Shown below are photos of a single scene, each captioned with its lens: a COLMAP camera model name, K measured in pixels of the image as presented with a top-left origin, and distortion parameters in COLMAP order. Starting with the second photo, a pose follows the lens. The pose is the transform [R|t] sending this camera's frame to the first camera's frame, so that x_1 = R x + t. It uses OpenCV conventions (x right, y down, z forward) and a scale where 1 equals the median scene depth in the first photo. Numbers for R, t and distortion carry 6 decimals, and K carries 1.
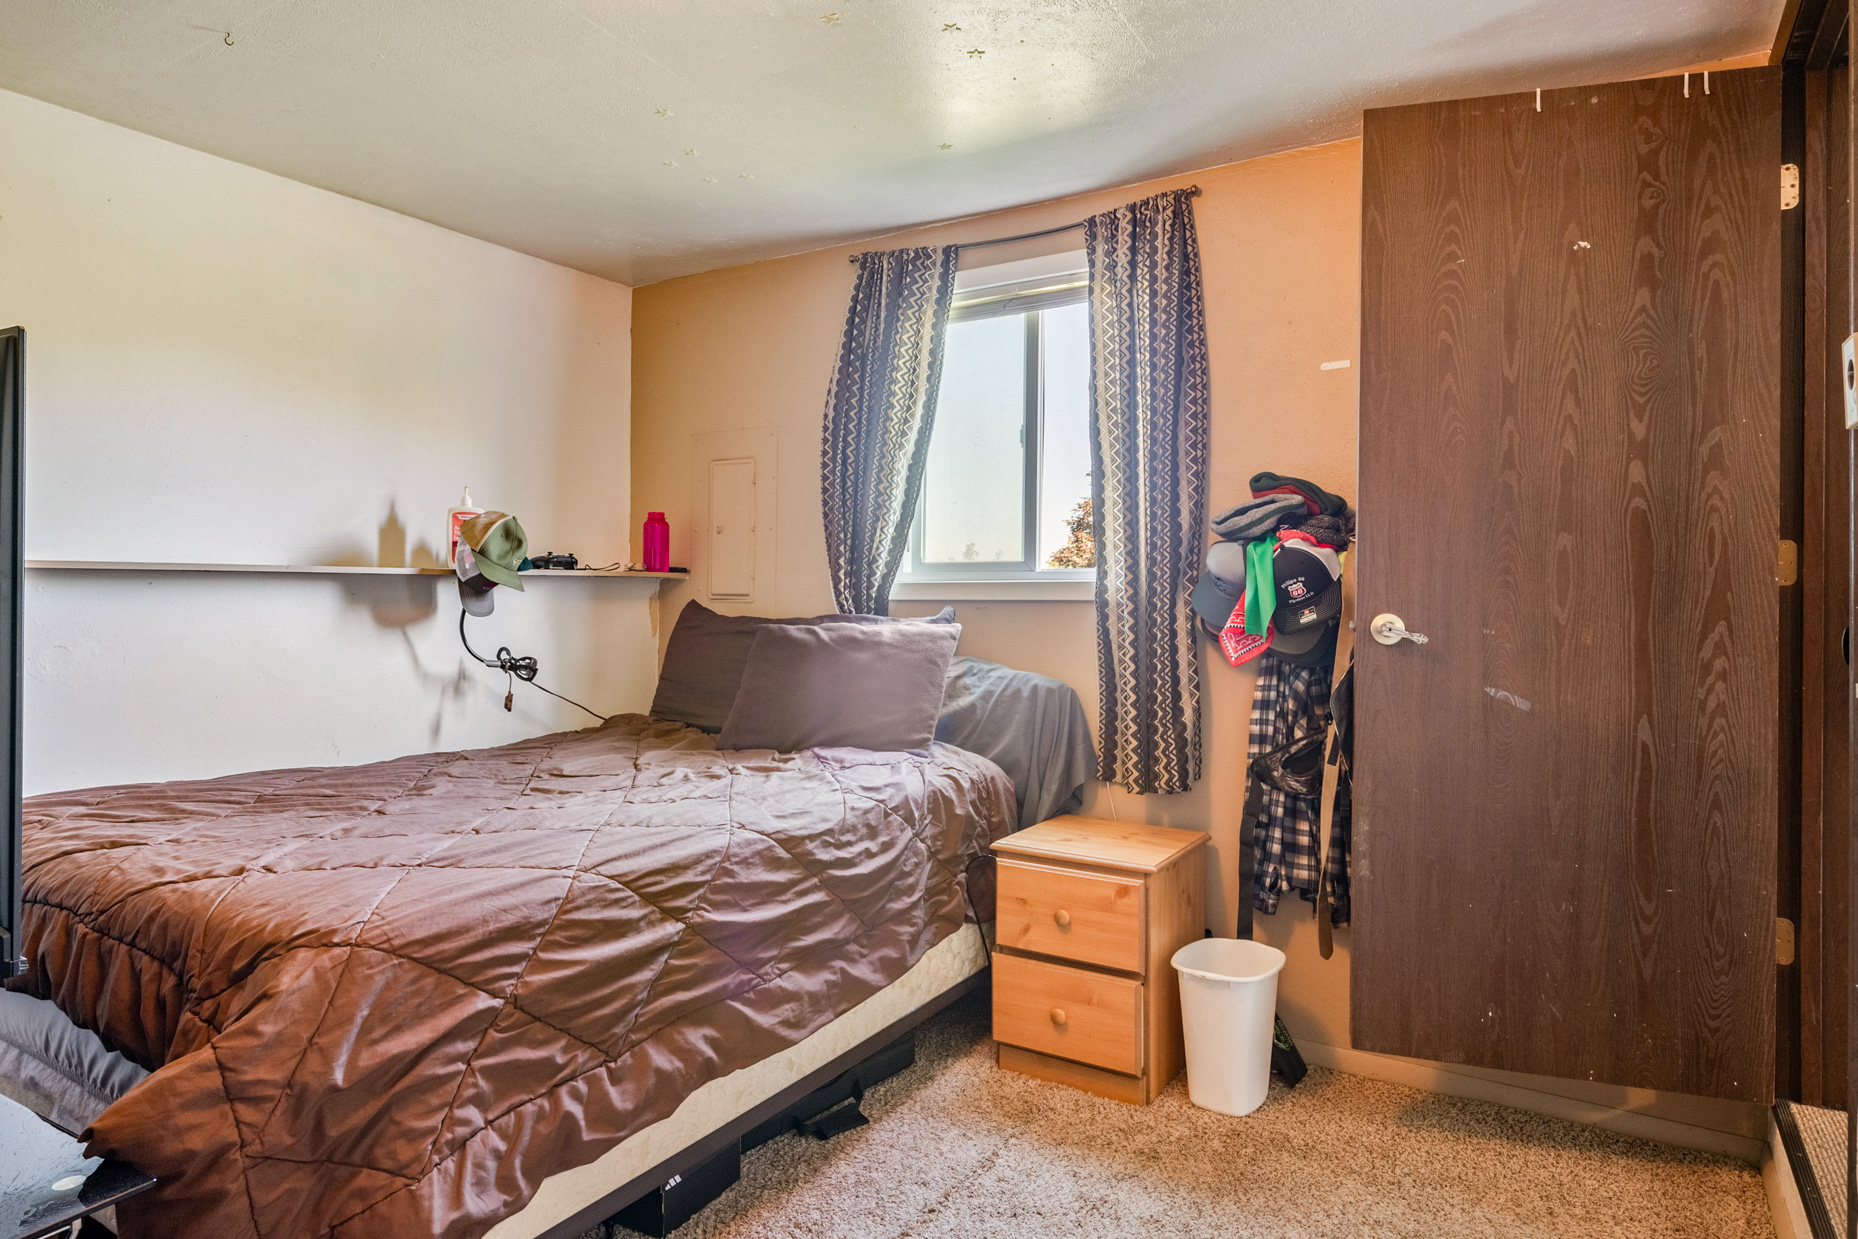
lens RADIAL K [[1085.2, 0, 930.3], [0, 1085.2, 615.6], [0, 0, 1]] dist [0.003812, -0.003535]
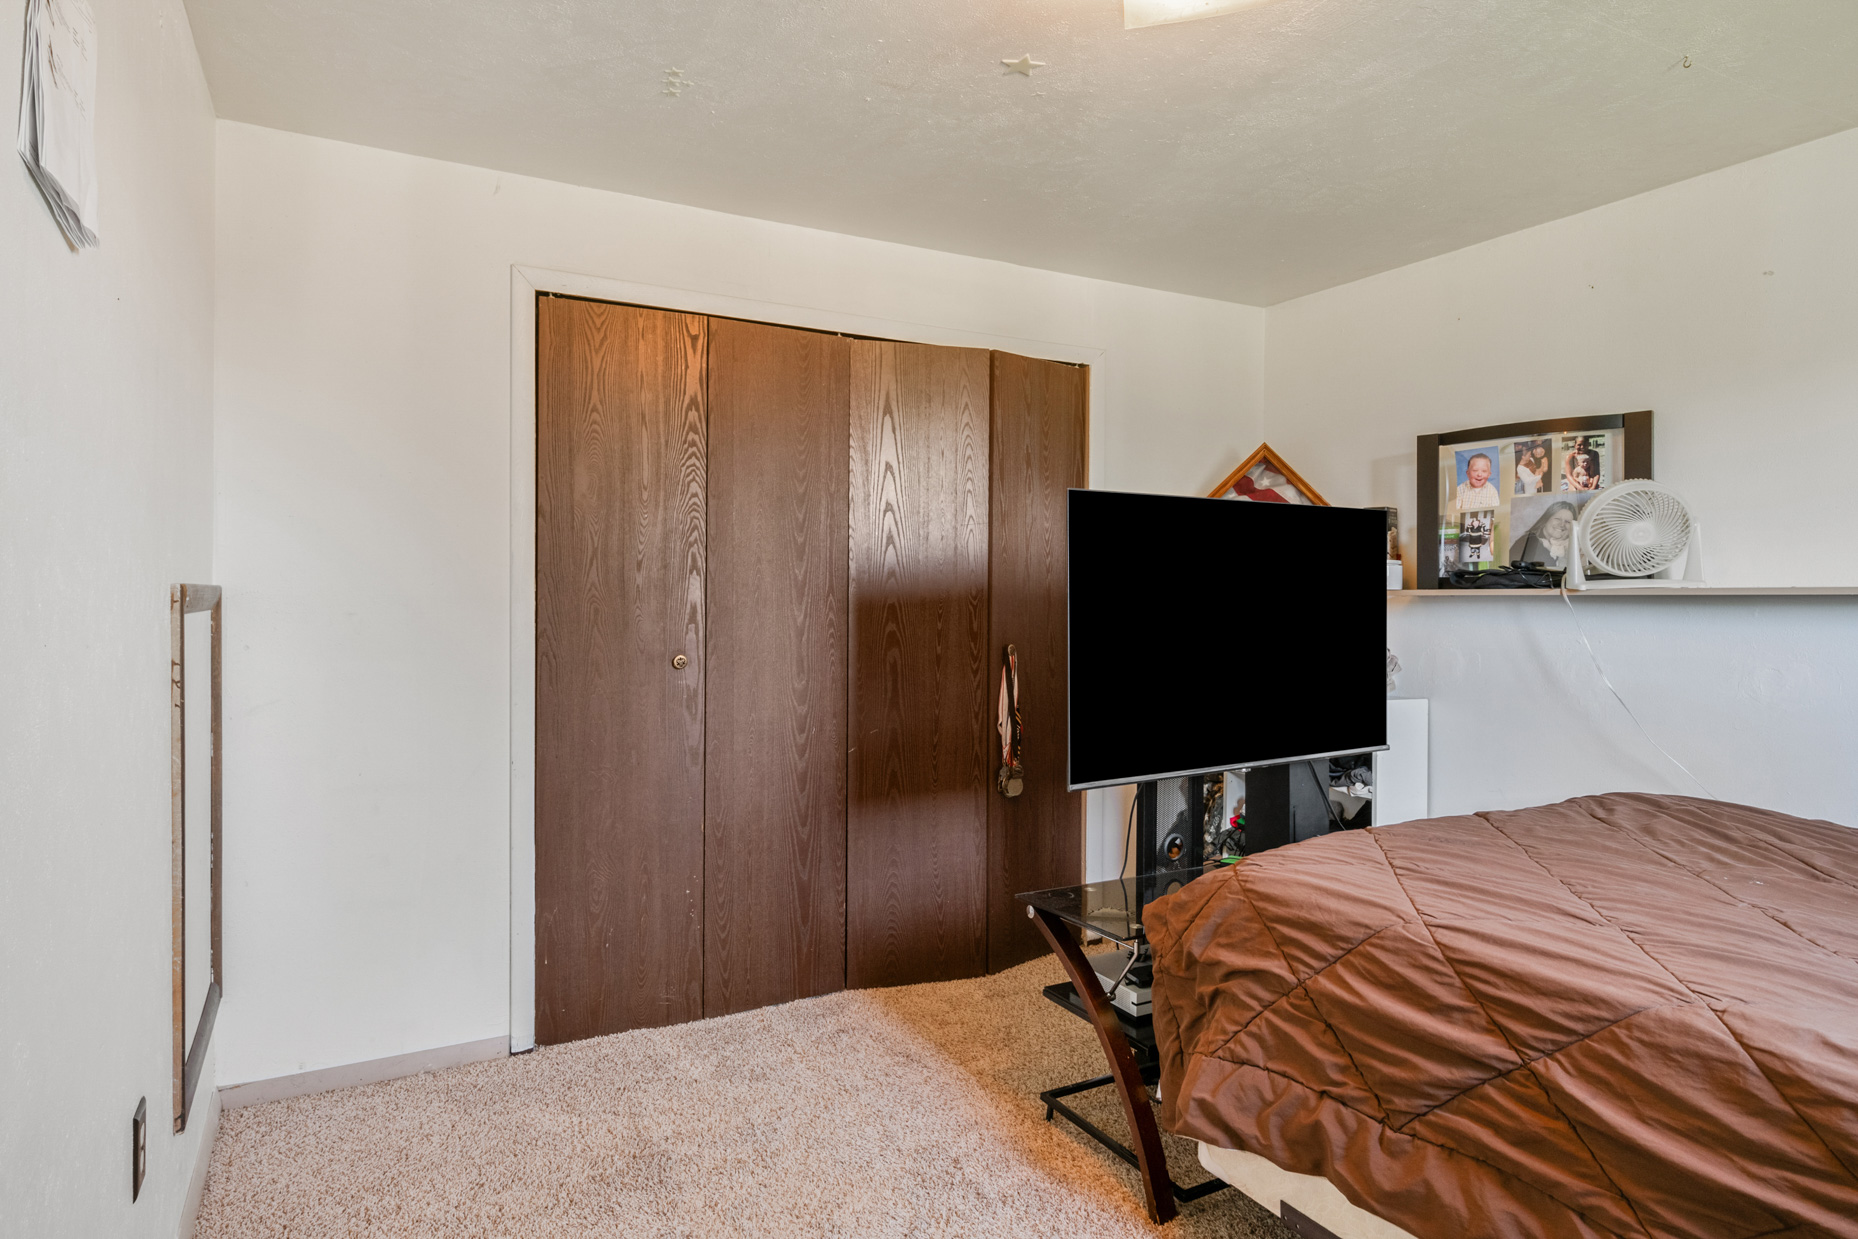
lens RADIAL K [[1085.2, 0, 929.5], [0, 1085.2, 609.6], [0, 0, 1]] dist [0.003812, -0.003535]
pose [[-0.499091, 0.004811, -0.866536, 0.688012], [-0.025122, 0.999484, 0.020019, -0.038480], [0.866185, 0.031760, -0.498712, 1.088932]]
